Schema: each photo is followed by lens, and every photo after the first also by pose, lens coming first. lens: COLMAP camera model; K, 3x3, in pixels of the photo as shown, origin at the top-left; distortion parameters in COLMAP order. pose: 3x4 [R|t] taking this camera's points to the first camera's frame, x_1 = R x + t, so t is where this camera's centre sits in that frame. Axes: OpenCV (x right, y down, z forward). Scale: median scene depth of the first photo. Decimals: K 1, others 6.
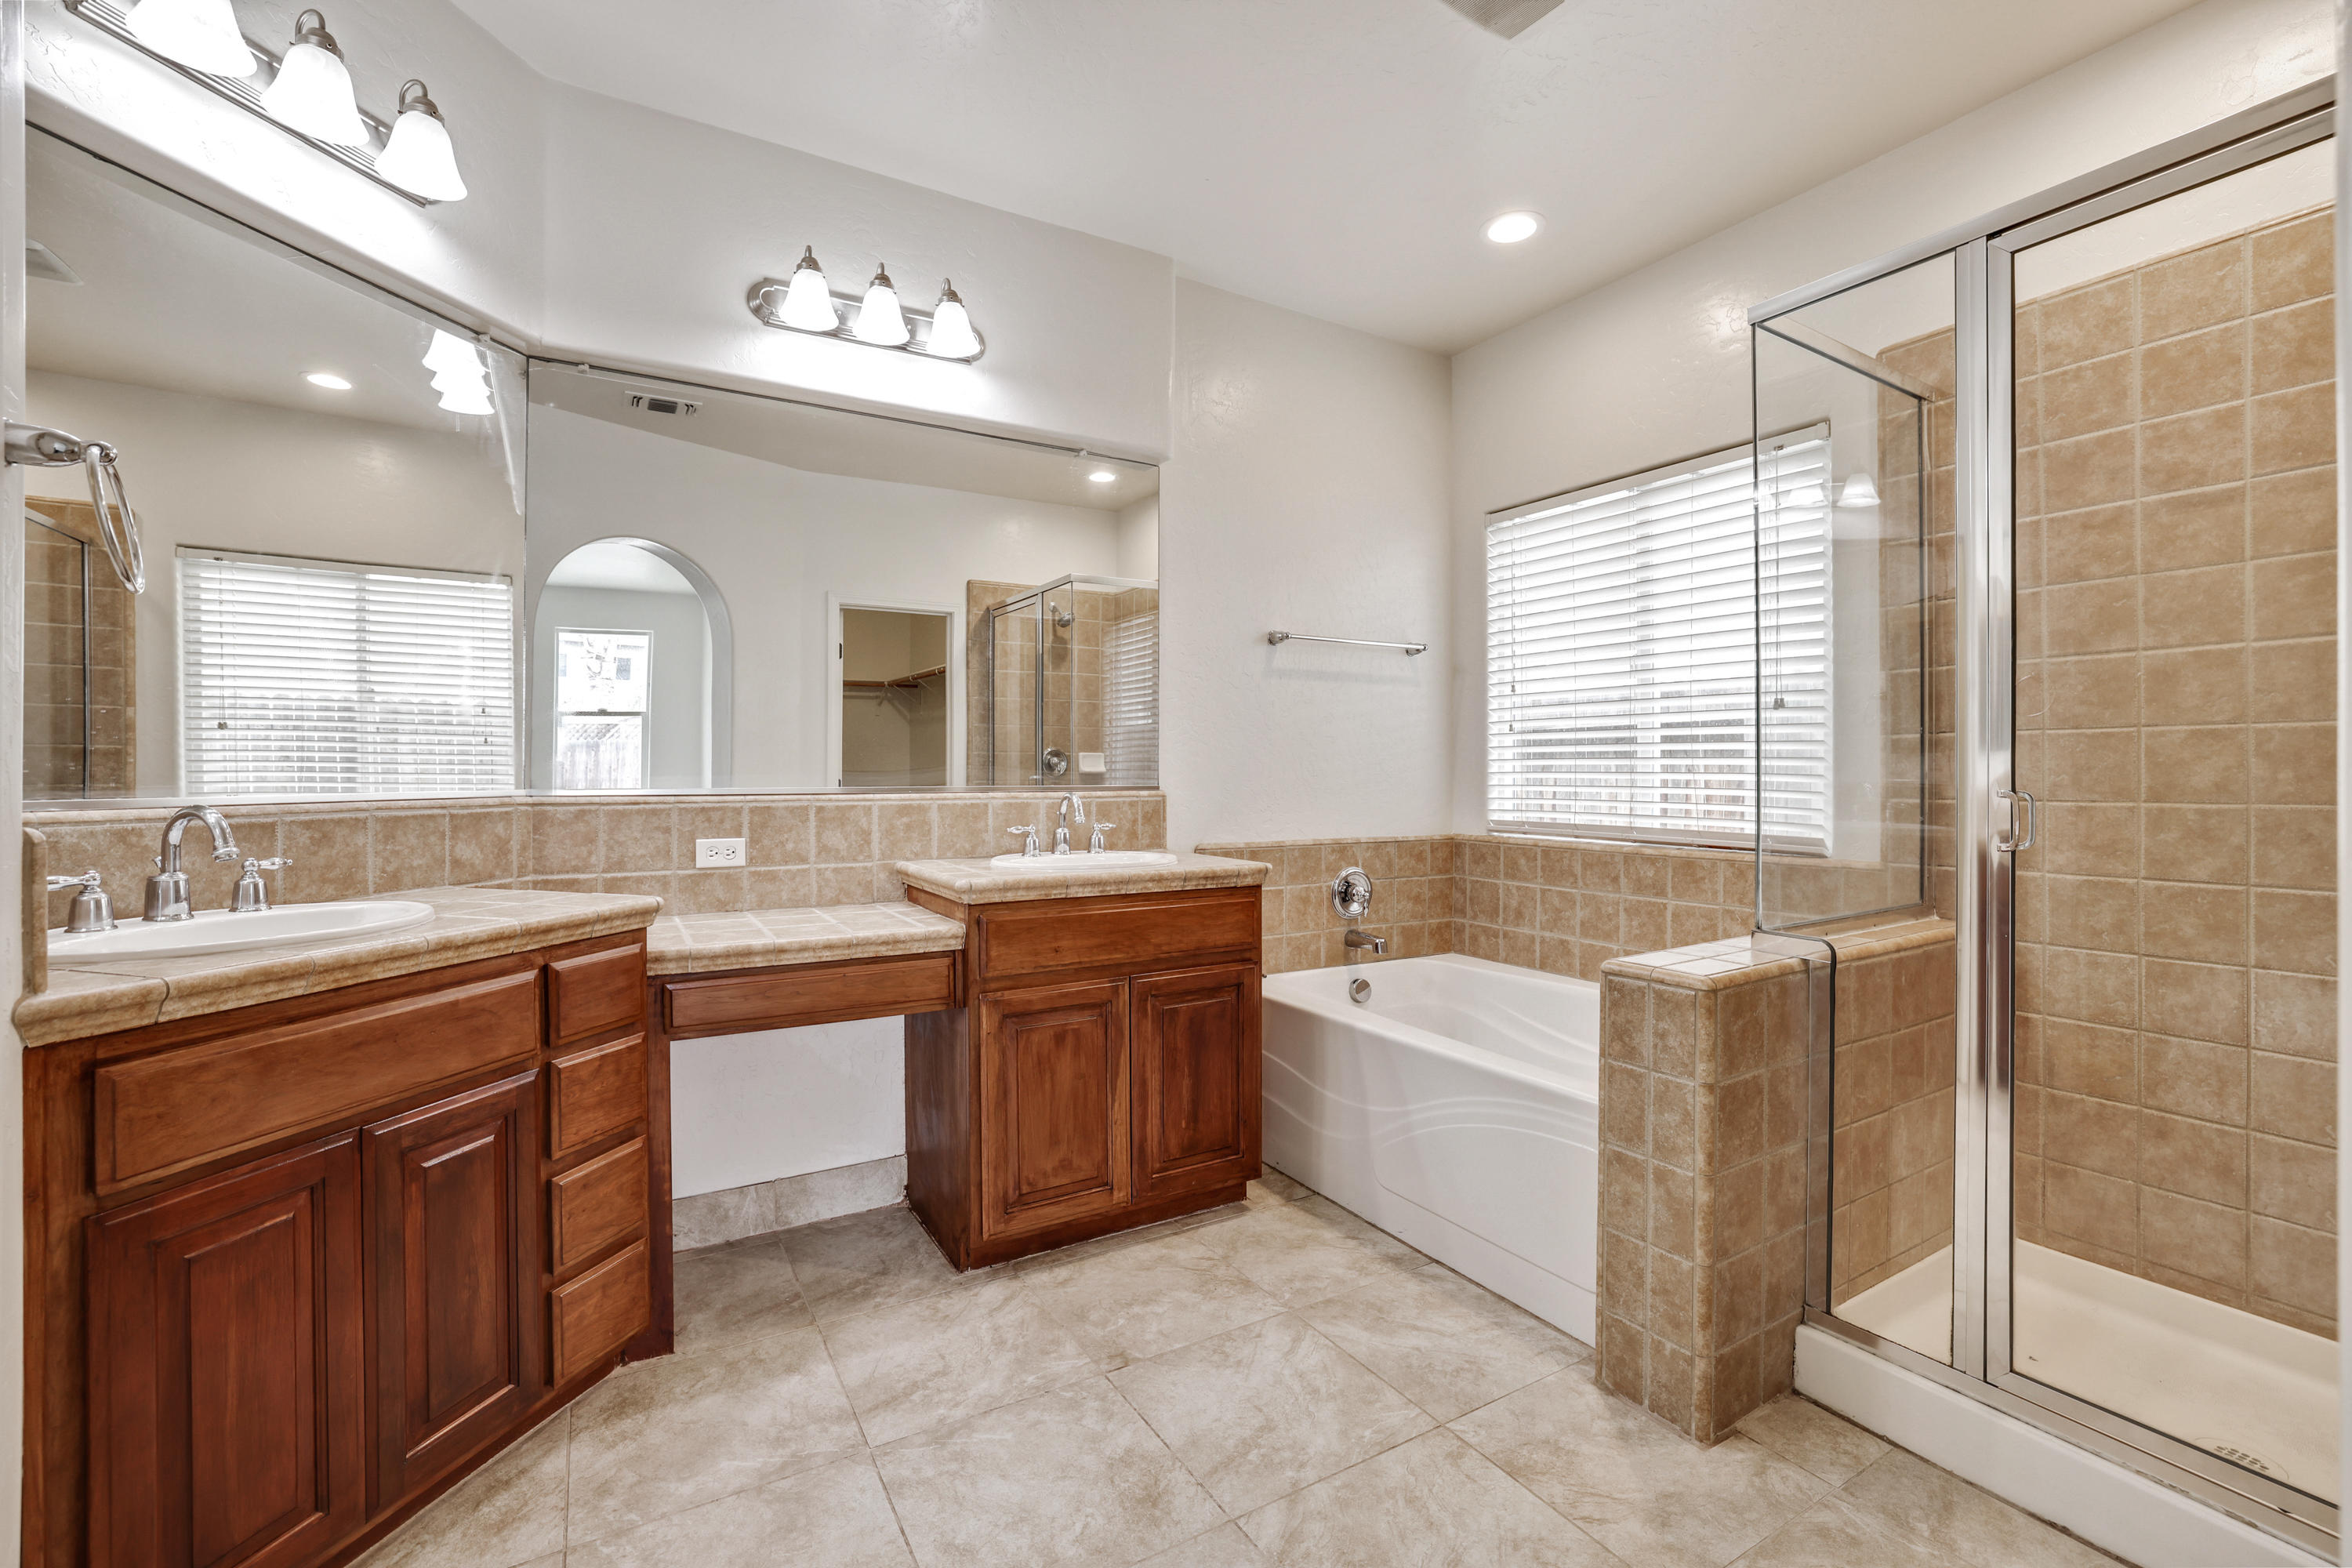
lens RADIAL K [[1025.4, 0, 1171.4], [0, 1025.4, 763.0], [0, 0, 1]] dist [-0.036499, 0.019796]
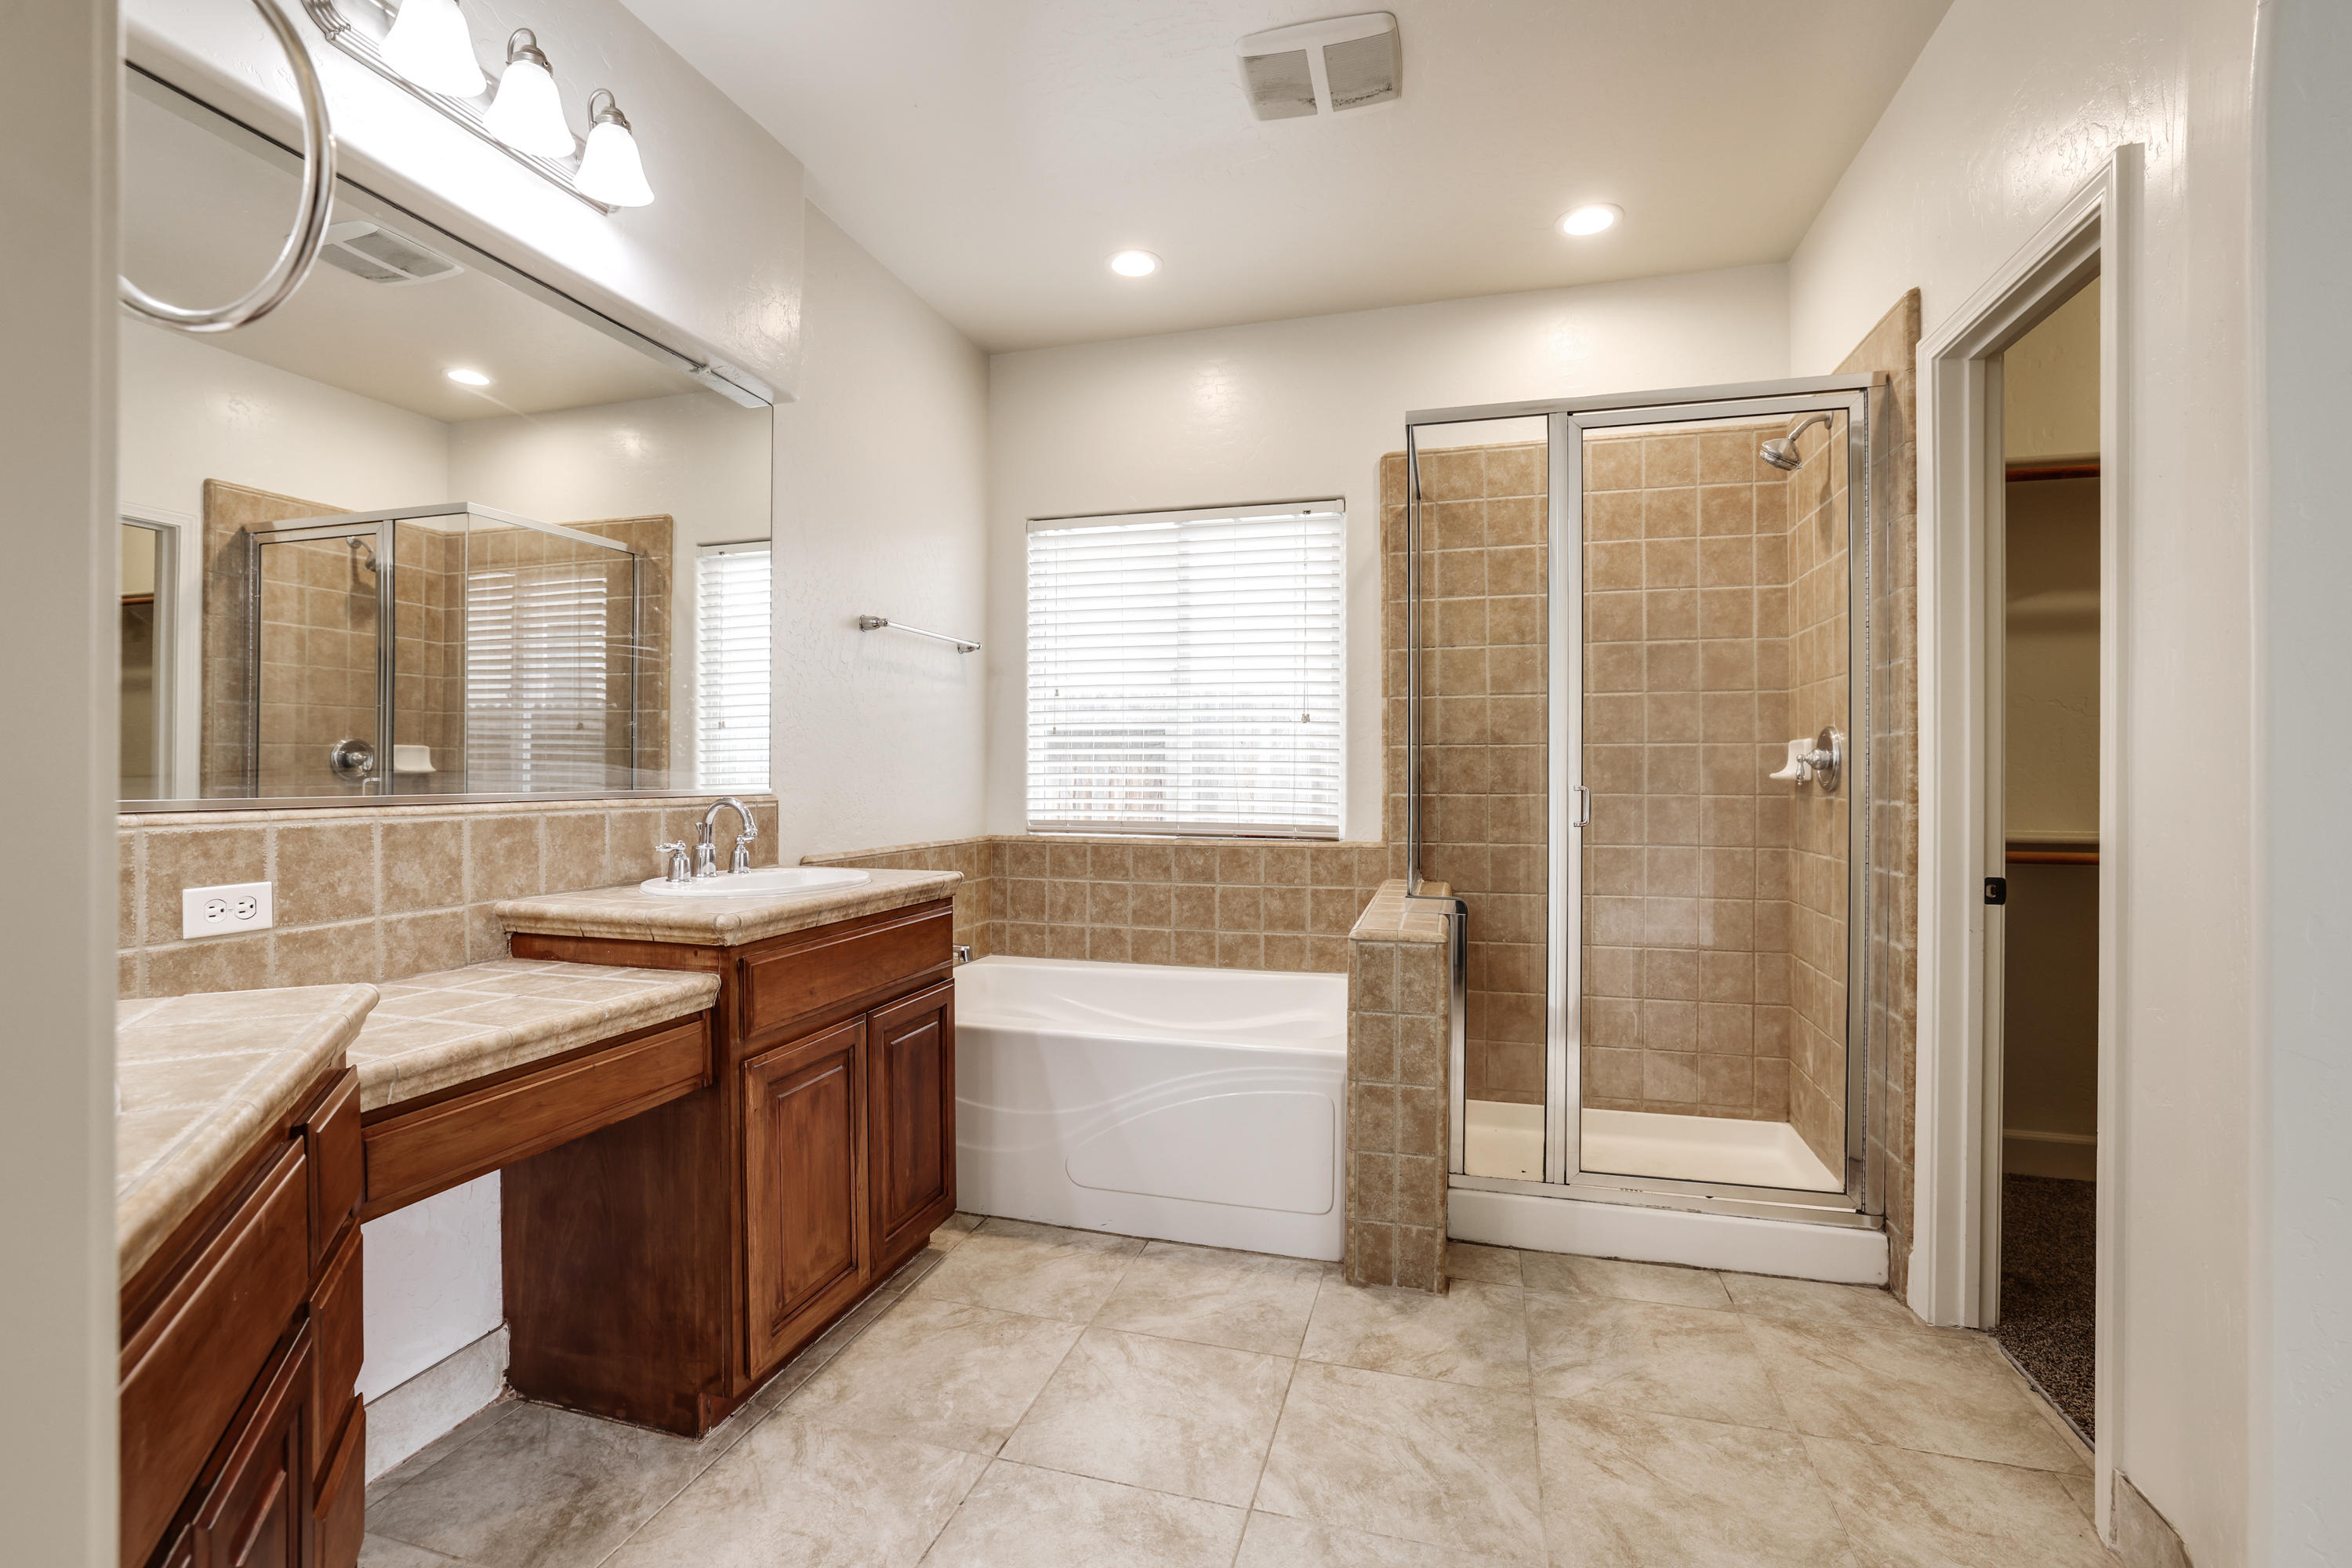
lens RADIAL K [[1070.6, 0, 1175.0], [0, 1070.6, 766.7], [0, 0, 1]] dist [-0.035565, 0.013550]
pose [[0.720258, 0.005468, 0.693685, -0.444156], [-0.007101, 0.999975, -0.000510, 0.002514], [-0.693670, -0.004558, 0.720279, 0.176773]]
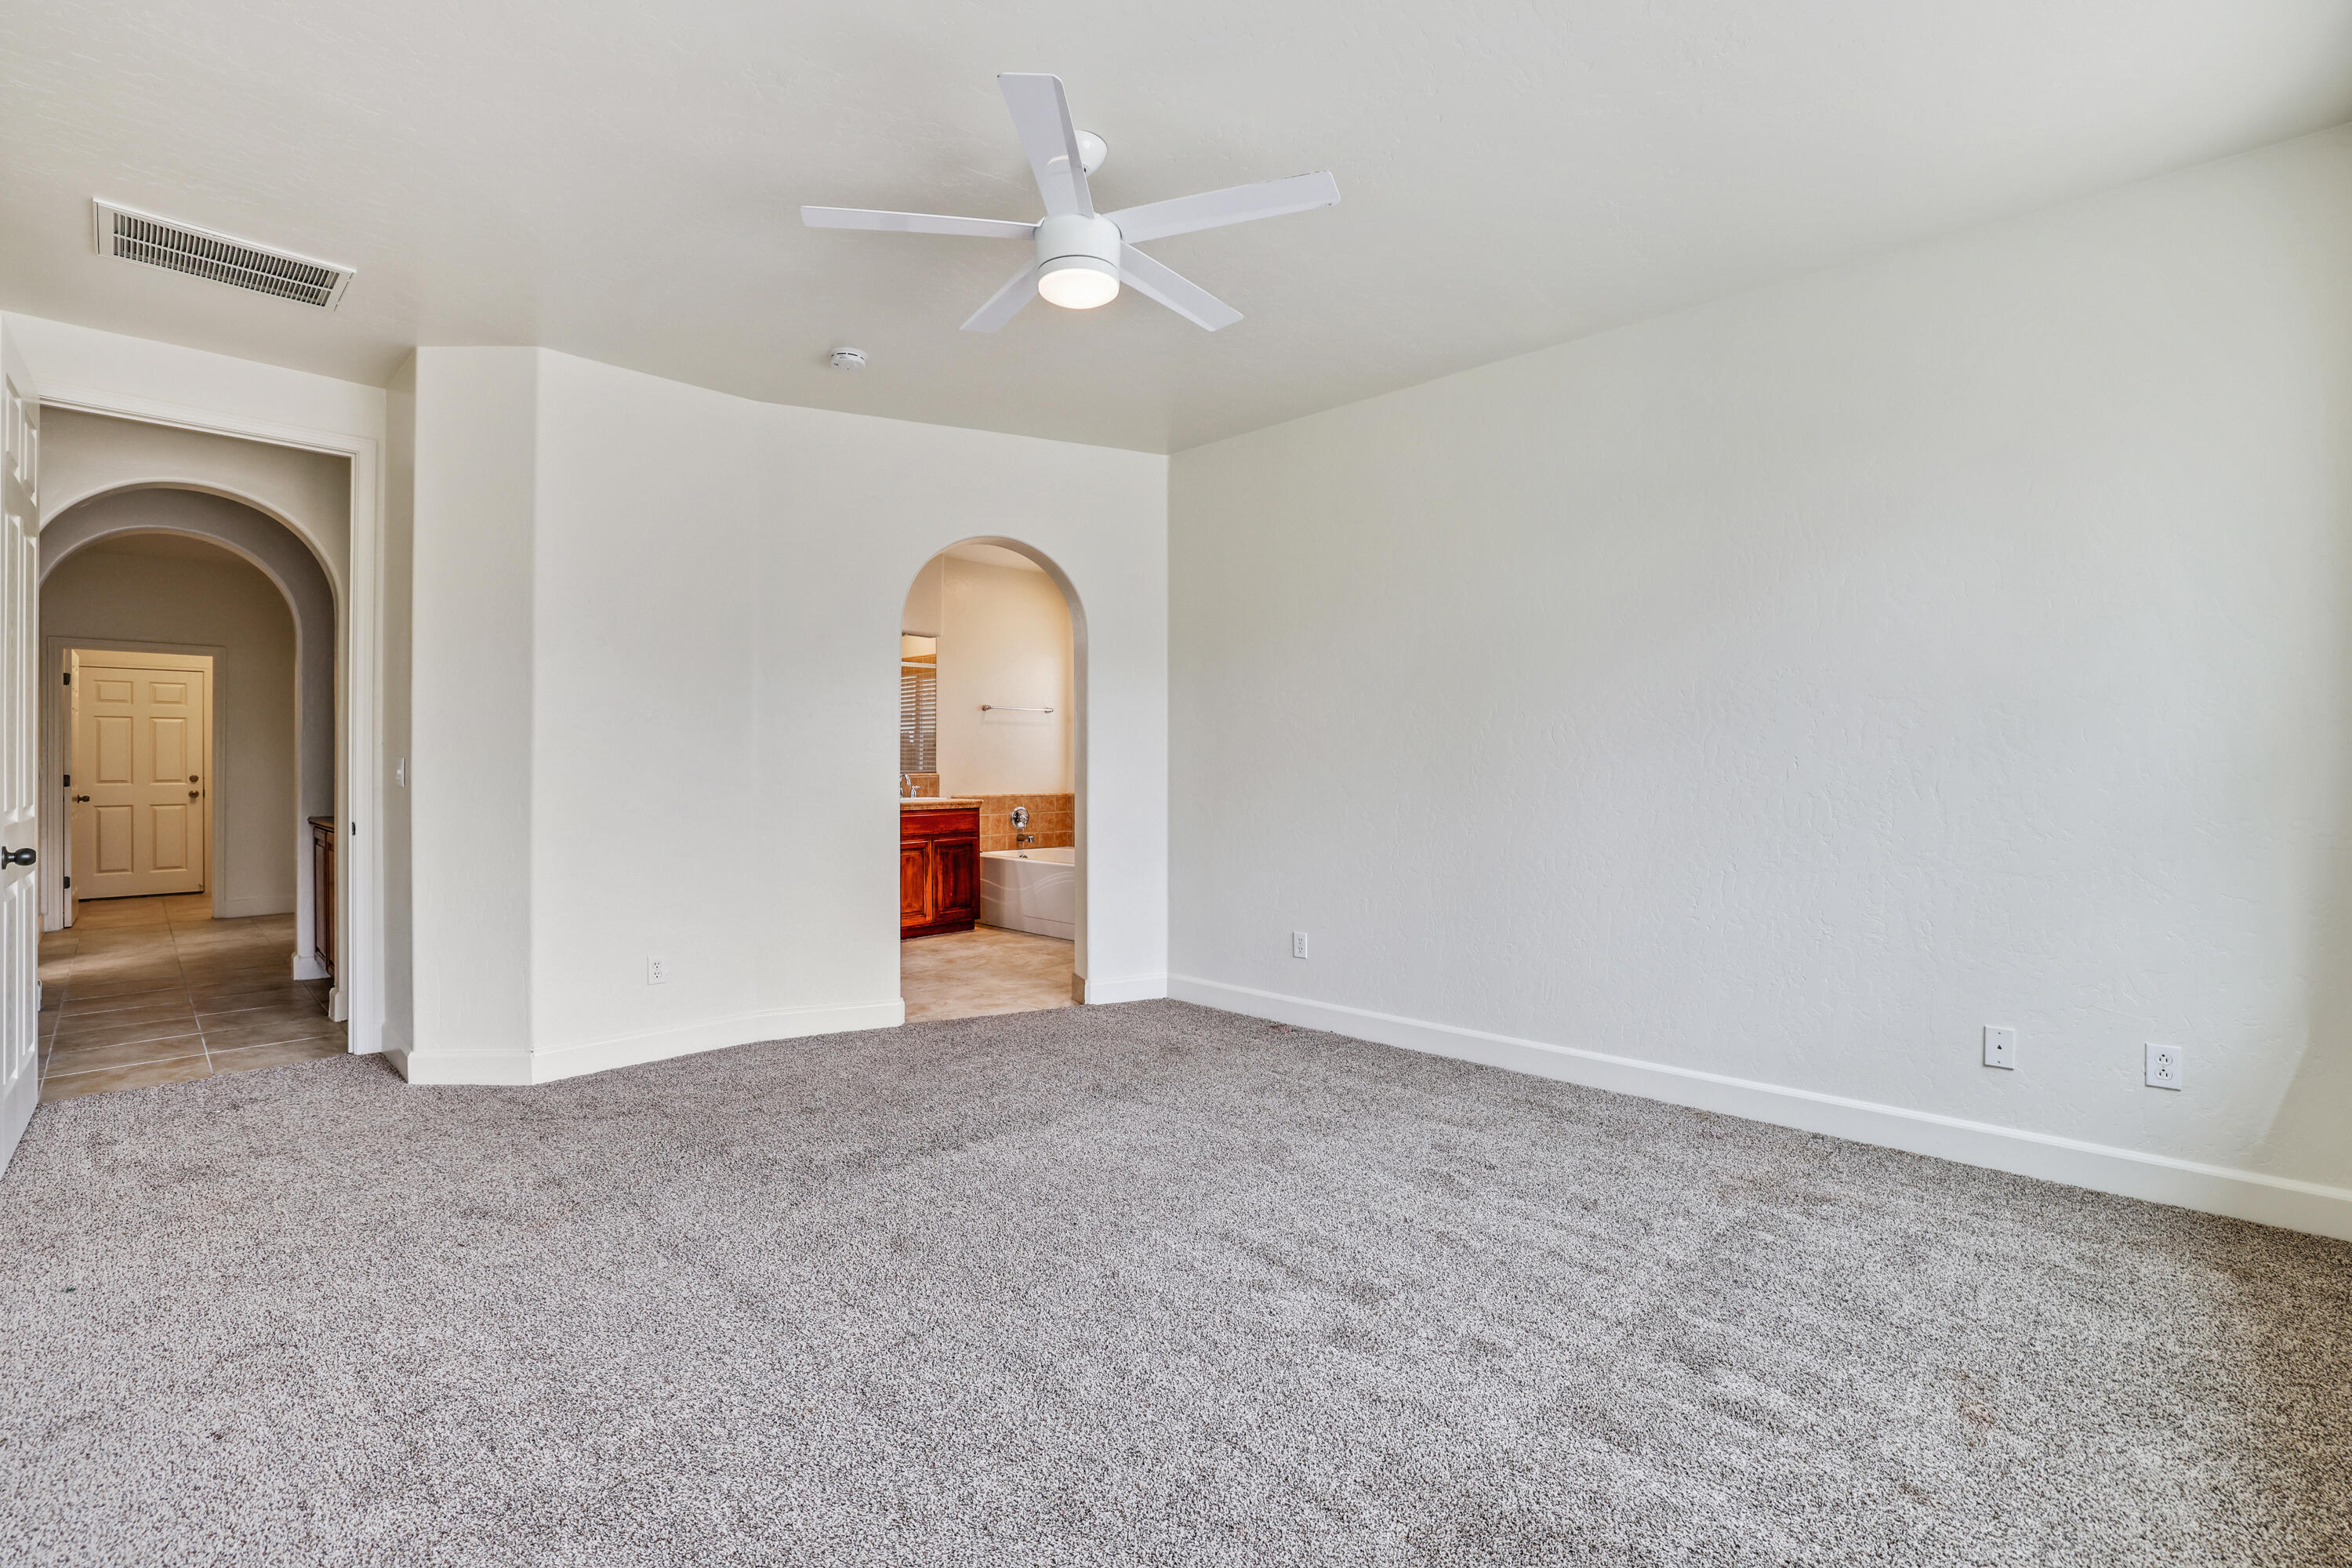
lens RADIAL K [[1025.4, 0, 1171.4], [0, 1025.4, 763.0], [0, 0, 1]] dist [-0.036499, 0.019796]
pose [[0.962893, -0.003331, 0.269862, -0.152382], [0.002386, 0.999990, 0.003831, -0.005240], [-0.269872, -0.003045, 0.962891, -1.721272]]
